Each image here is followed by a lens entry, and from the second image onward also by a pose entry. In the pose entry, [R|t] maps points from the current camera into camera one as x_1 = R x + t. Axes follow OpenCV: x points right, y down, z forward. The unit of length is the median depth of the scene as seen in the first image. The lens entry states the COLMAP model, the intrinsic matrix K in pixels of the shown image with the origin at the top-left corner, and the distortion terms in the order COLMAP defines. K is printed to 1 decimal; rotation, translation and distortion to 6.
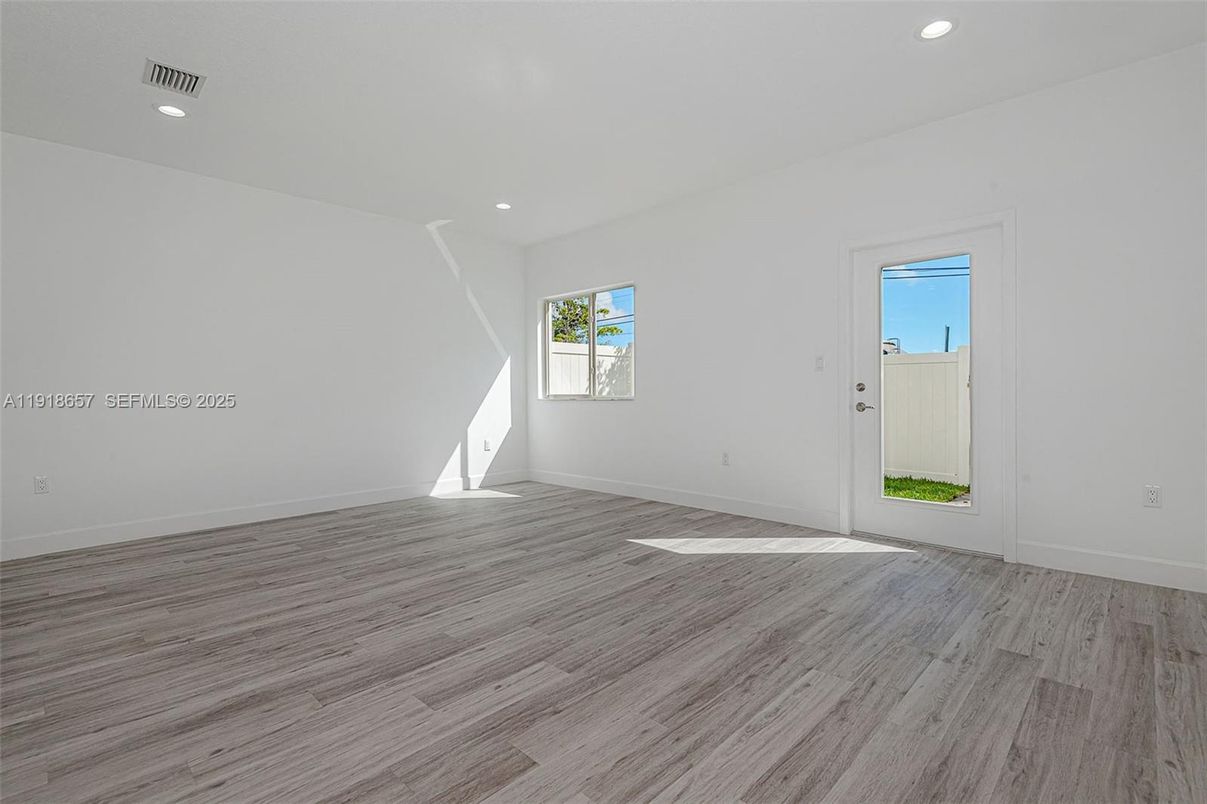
lens RADIAL K [[551.4, 0, 609.8], [0, 551.4, 399.5], [0, 0, 1]] dist [0.000668, 0.001709]
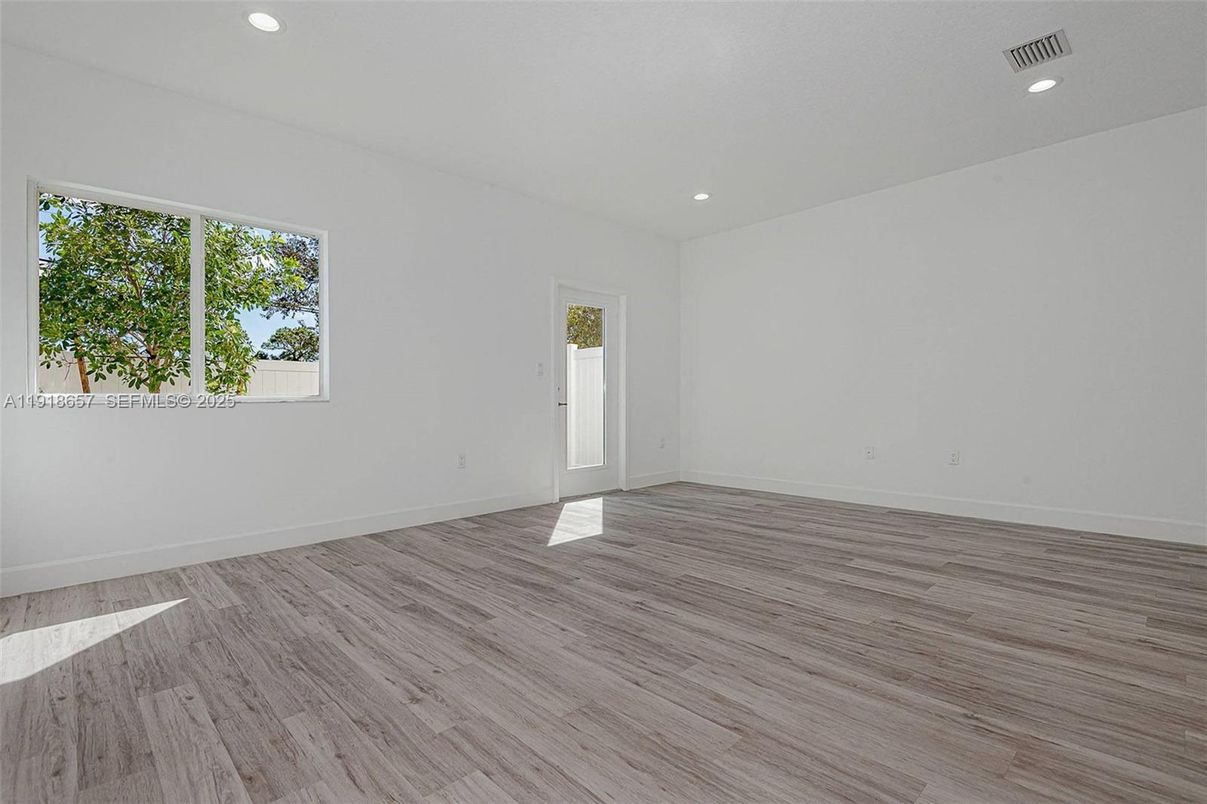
lens RADIAL K [[565.4, 0, 604.2], [0, 565.4, 403.9], [0, 0, 1]] dist [0.001958, -0.001475]
pose [[0.047059, 0.005197, 0.998879, -1.269241], [0.026284, 0.999634, -0.006439, 0.038244], [-0.998546, 0.026557, 0.046905, 1.206832]]
